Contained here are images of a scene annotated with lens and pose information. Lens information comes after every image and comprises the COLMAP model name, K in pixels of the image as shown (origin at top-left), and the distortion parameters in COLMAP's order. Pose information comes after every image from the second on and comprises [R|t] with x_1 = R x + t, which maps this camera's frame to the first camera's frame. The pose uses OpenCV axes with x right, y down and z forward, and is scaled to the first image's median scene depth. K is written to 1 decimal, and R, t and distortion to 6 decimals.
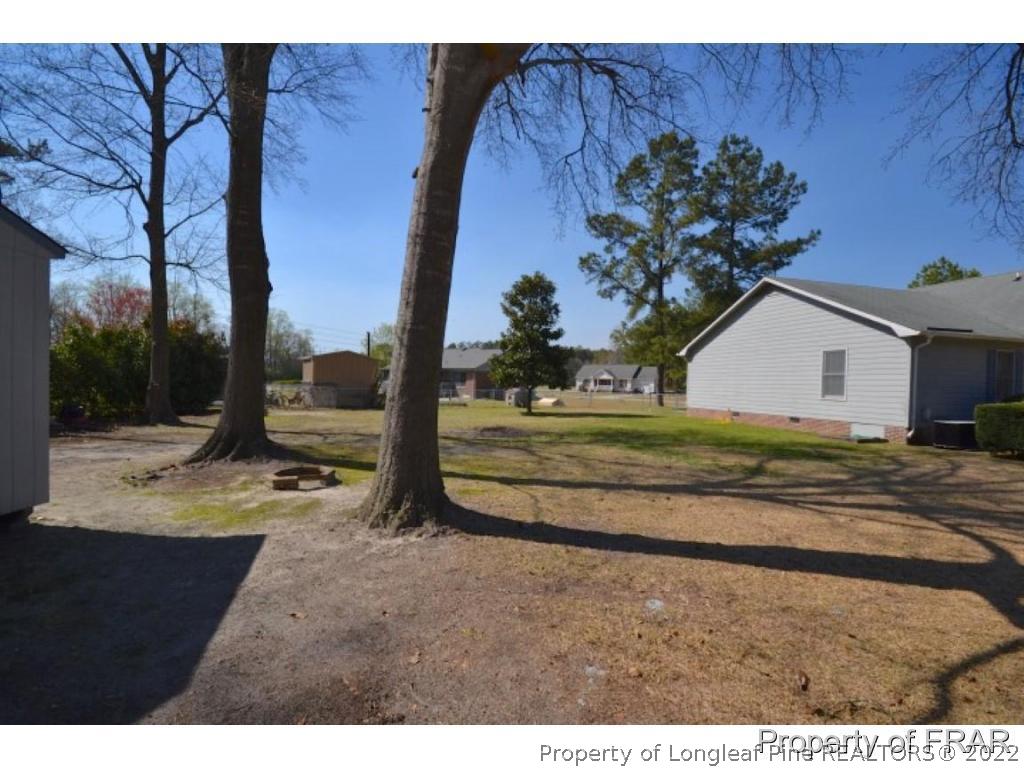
lens RADIAL K [[454.2, 0, 506.0], [0, 454.2, 383.6], [0, 0, 1]] dist [-0.002157, -0.004471]
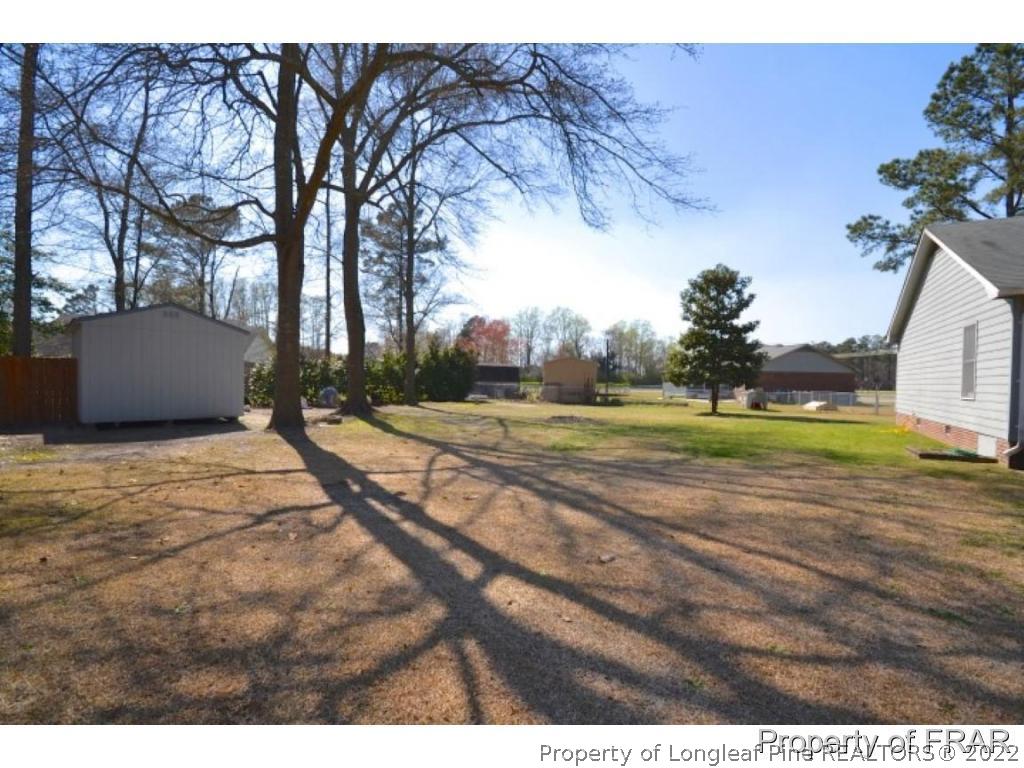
lens RADIAL K [[454.2, 0, 506.8], [0, 454.2, 384.6], [0, 0, 1]] dist [-0.002157, -0.004471]
pose [[0.703323, -0.003645, -0.710861, 0.691557], [-0.002497, 0.999968, -0.007598, 0.020337], [0.710866, 0.007119, 0.703292, 0.035847]]
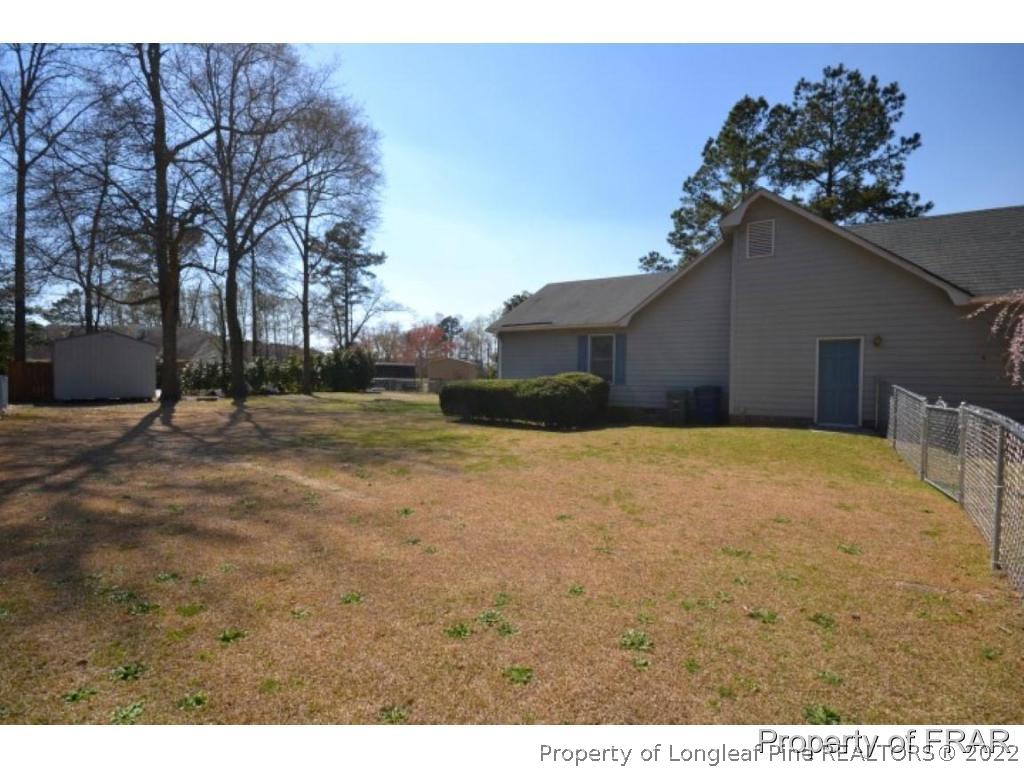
lens RADIAL K [[454.2, 0, 506.7], [0, 454.2, 387.6], [0, 0, 1]] dist [-0.002157, -0.004471]
pose [[0.712258, 0.001266, -0.701916, 1.515094], [0.001544, 0.999993, 0.003371, 0.043164], [0.701916, -0.003485, 0.712251, 0.046175]]
